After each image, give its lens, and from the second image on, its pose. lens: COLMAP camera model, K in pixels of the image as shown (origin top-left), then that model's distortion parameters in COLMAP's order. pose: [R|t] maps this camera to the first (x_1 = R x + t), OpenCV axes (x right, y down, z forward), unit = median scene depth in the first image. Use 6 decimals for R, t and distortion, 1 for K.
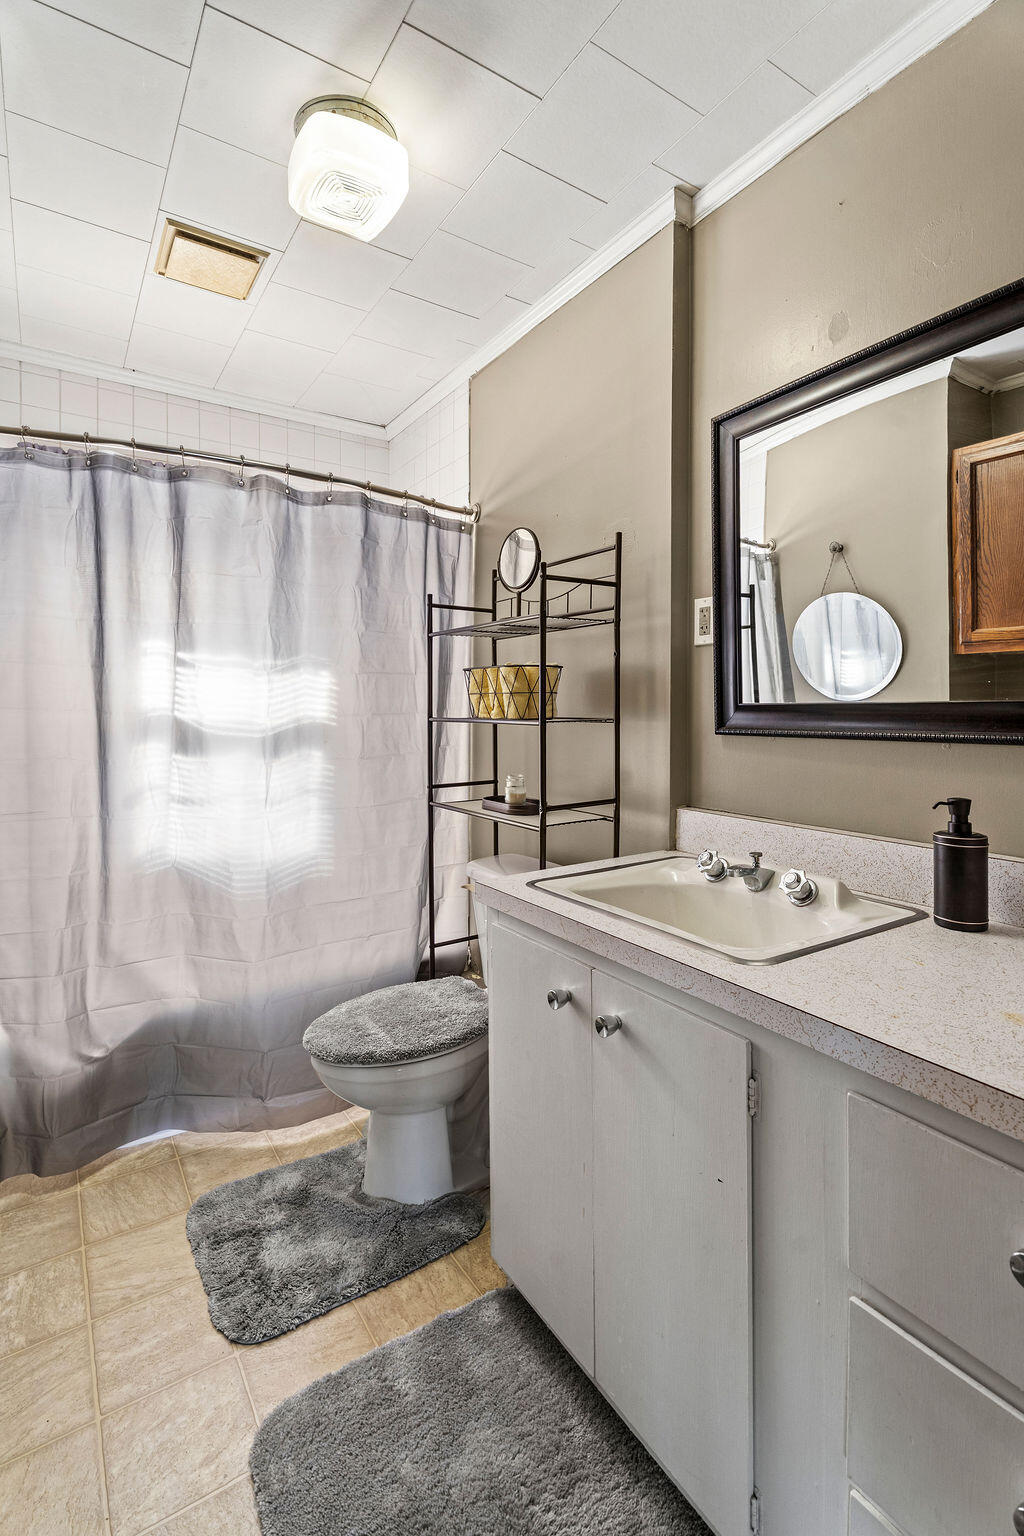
lens RADIAL K [[697.9, 0, 510.1], [0, 697.9, 713.3], [0, 0, 1]] dist [0.006152, -0.001005]
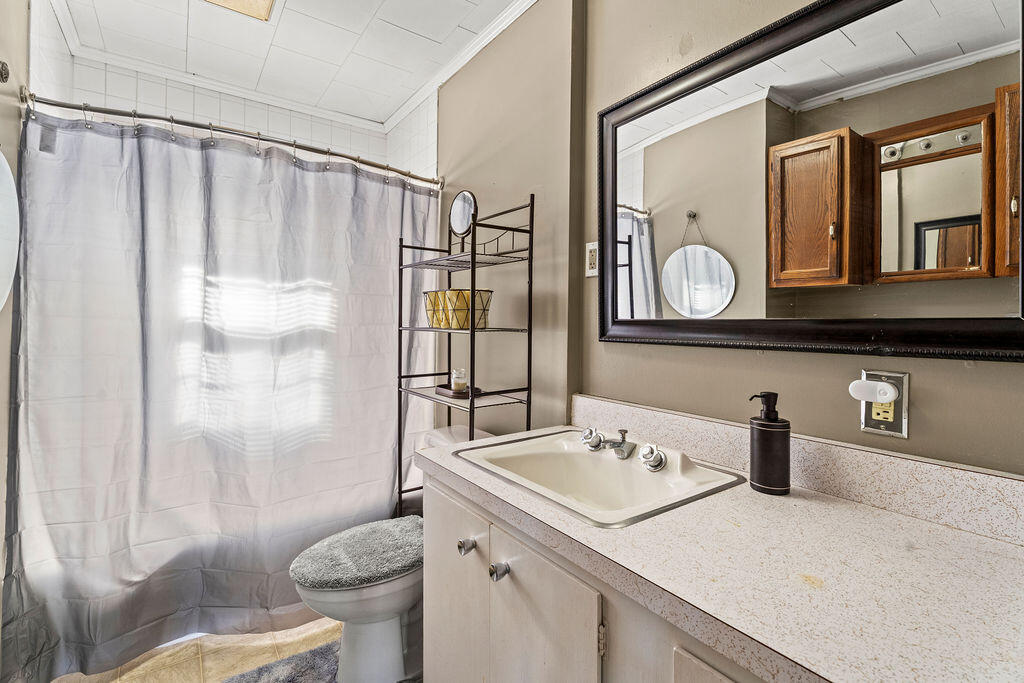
lens RADIAL K [[465.3, 0, 503.5], [0, 465.3, 320.1], [0, 0, 1]] dist [0.006152, -0.001005]
pose [[0.998903, 0.011763, 0.045334, 0.057401], [-0.011280, 0.999877, -0.010898, 0.000319], [-0.045456, 0.010374, 0.998912, 0.082338]]
